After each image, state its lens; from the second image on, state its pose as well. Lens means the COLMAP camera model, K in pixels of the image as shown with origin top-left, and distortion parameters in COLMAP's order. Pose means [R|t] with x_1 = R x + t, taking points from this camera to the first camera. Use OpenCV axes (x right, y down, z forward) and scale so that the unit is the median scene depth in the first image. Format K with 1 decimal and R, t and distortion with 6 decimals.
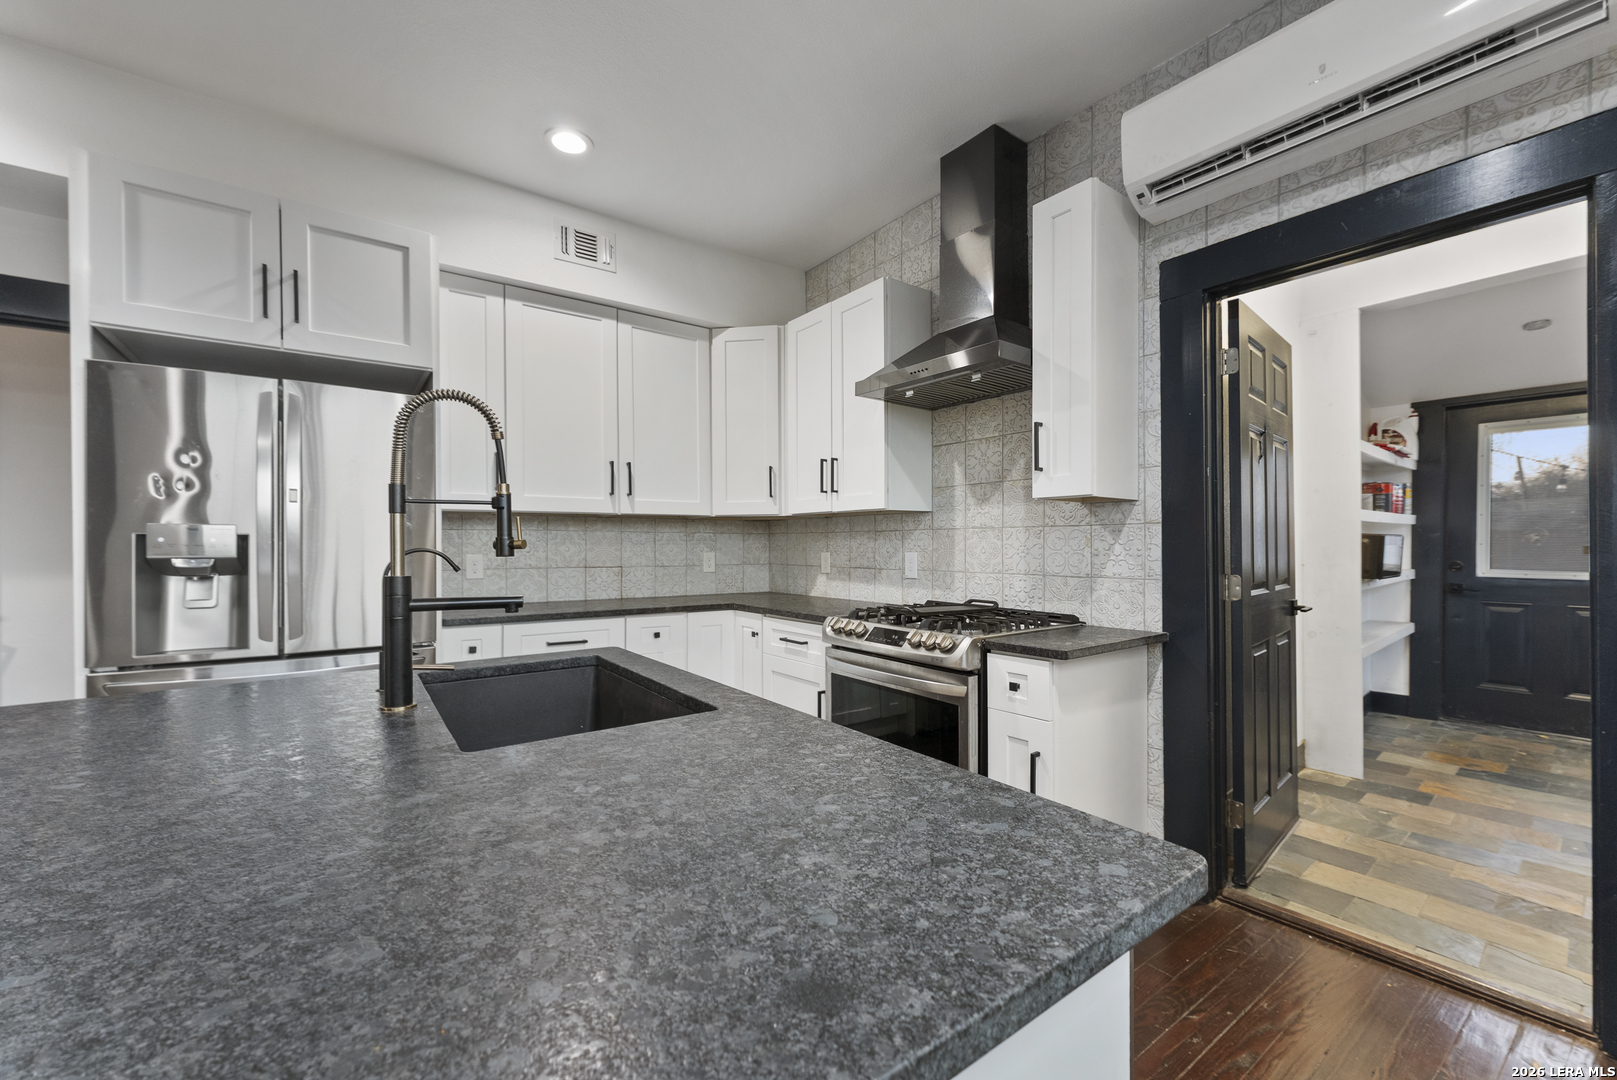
lens RADIAL K [[650.6, 0, 771.5], [0, 650.6, 552.9], [0, 0, 1]] dist [0.000070, -0.000881]
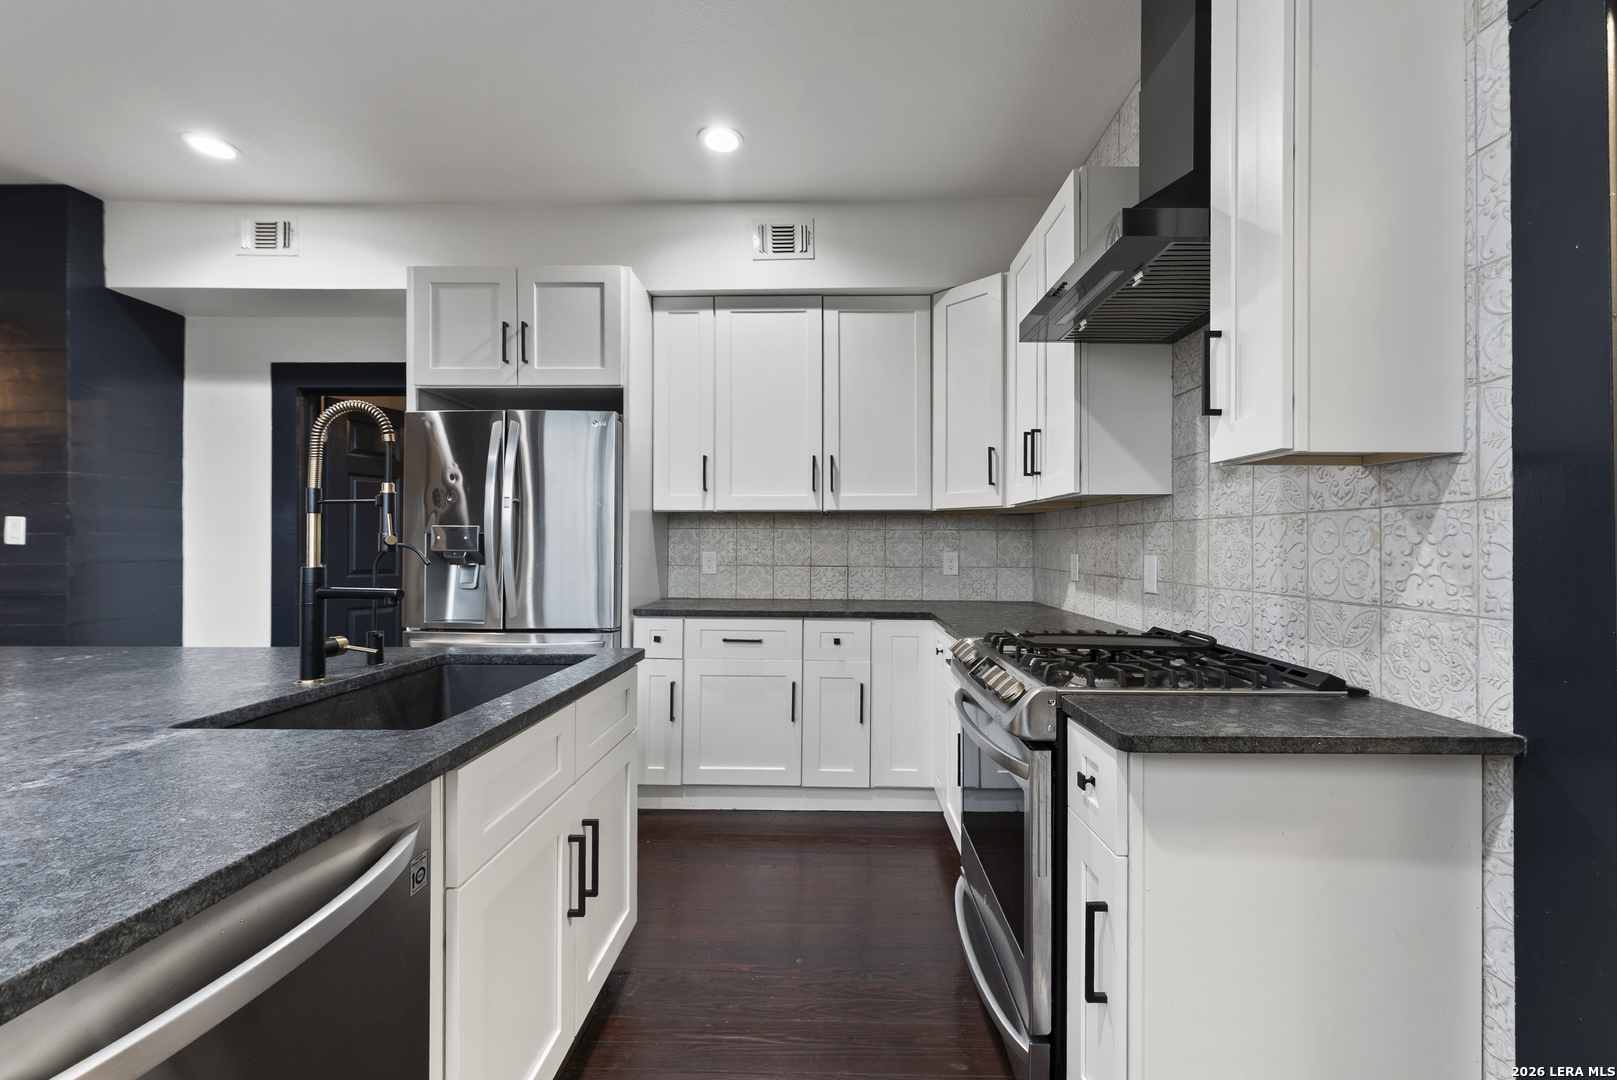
lens RADIAL K [[650.6, 0, 801.3], [0, 650.6, 548.4], [0, 0, 1]] dist [0.000070, -0.000881]
pose [[0.807938, 0.007596, -0.589218, 0.366441], [-0.011019, 0.999937, -0.002219, -0.002702], [0.589164, 0.008285, 0.807971, 0.258583]]
